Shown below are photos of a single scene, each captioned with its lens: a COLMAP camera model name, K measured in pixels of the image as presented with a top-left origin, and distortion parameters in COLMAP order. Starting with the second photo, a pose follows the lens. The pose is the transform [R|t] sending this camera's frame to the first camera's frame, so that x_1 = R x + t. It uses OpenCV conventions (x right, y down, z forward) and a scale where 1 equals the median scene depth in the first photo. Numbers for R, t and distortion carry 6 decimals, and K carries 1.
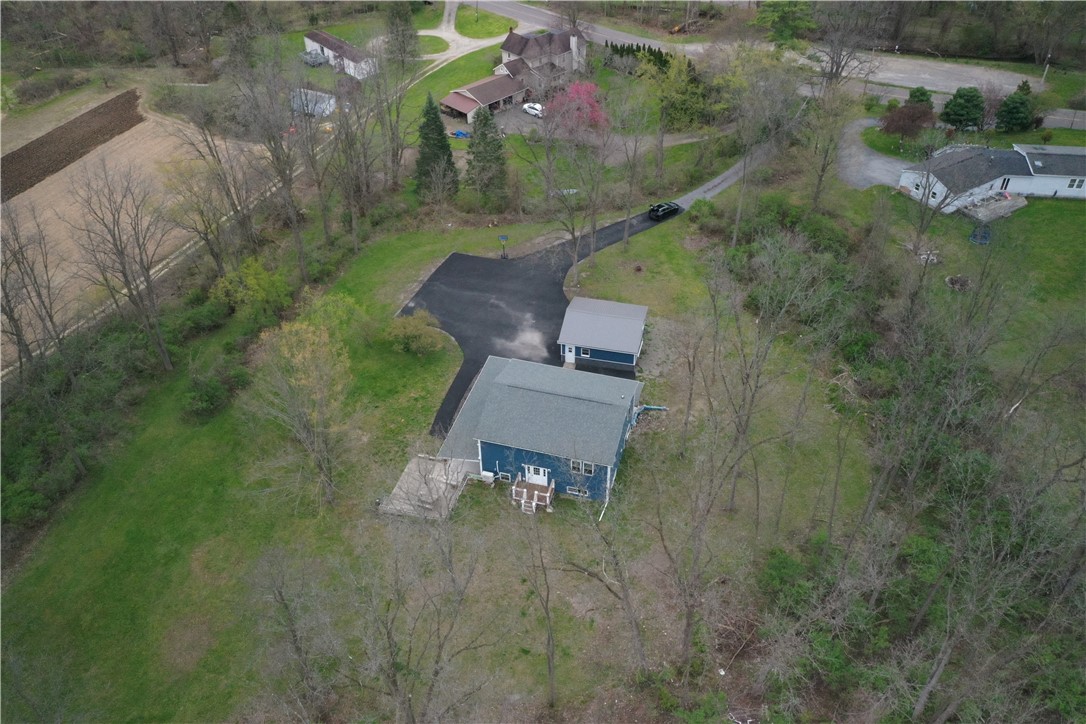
lens RADIAL K [[848.0, 0, 543.0], [0, 848.0, 362.0], [0, 0, 1]] dist [-0.006125, 0.001979]
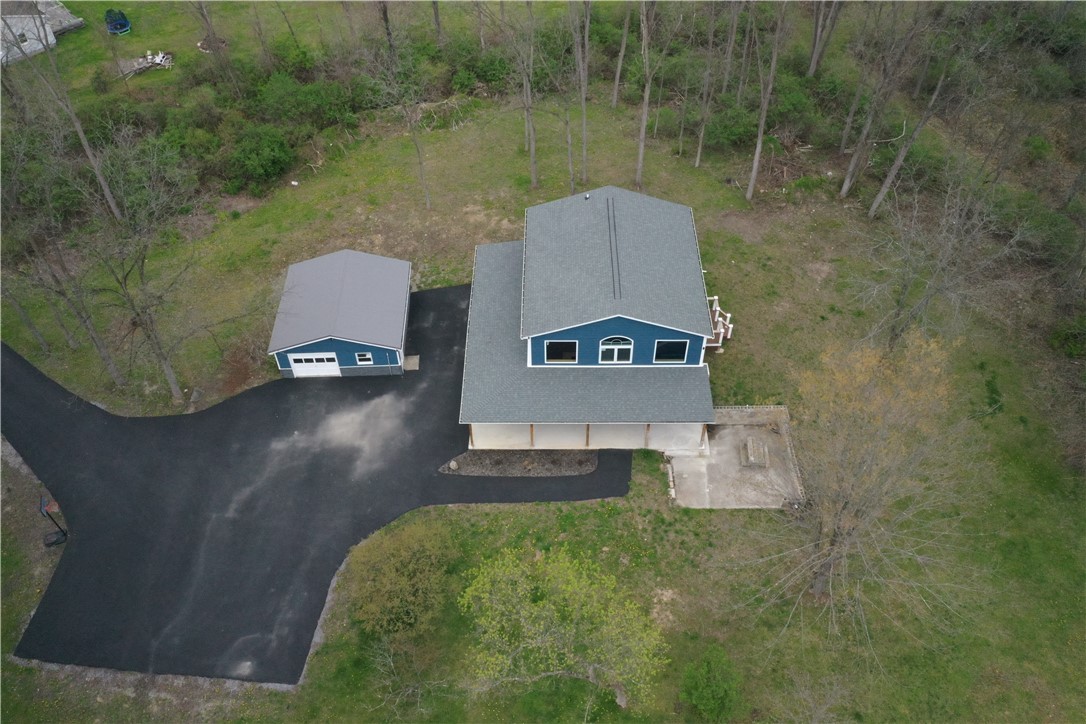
lens RADIAL K [[848.0, 0, 543.0], [0, 848.0, 362.0], [0, 0, 1]] dist [-0.006125, 0.001979]
pose [[-0.264733, -0.699585, 0.663700, -0.392541], [0.631977, 0.393986, 0.667368, -0.337849], [-0.728369, 0.596117, 0.337821, 0.688688]]
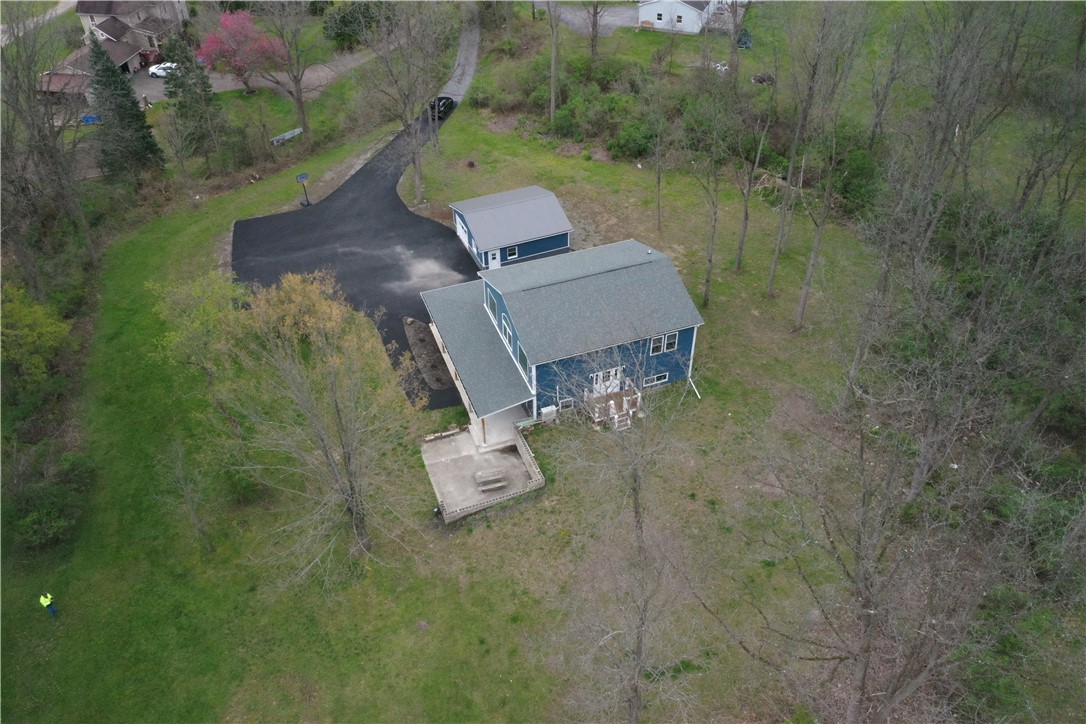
lens RADIAL K [[848.0, 0, 543.0], [0, 848.0, 362.0], [0, 0, 1]] dist [-0.006125, 0.001979]
pose [[0.803636, -0.382983, 0.455515, -0.314164], [0.382730, 0.918731, 0.097215, 0.016036], [-0.455727, 0.096214, 0.884904, 0.273765]]
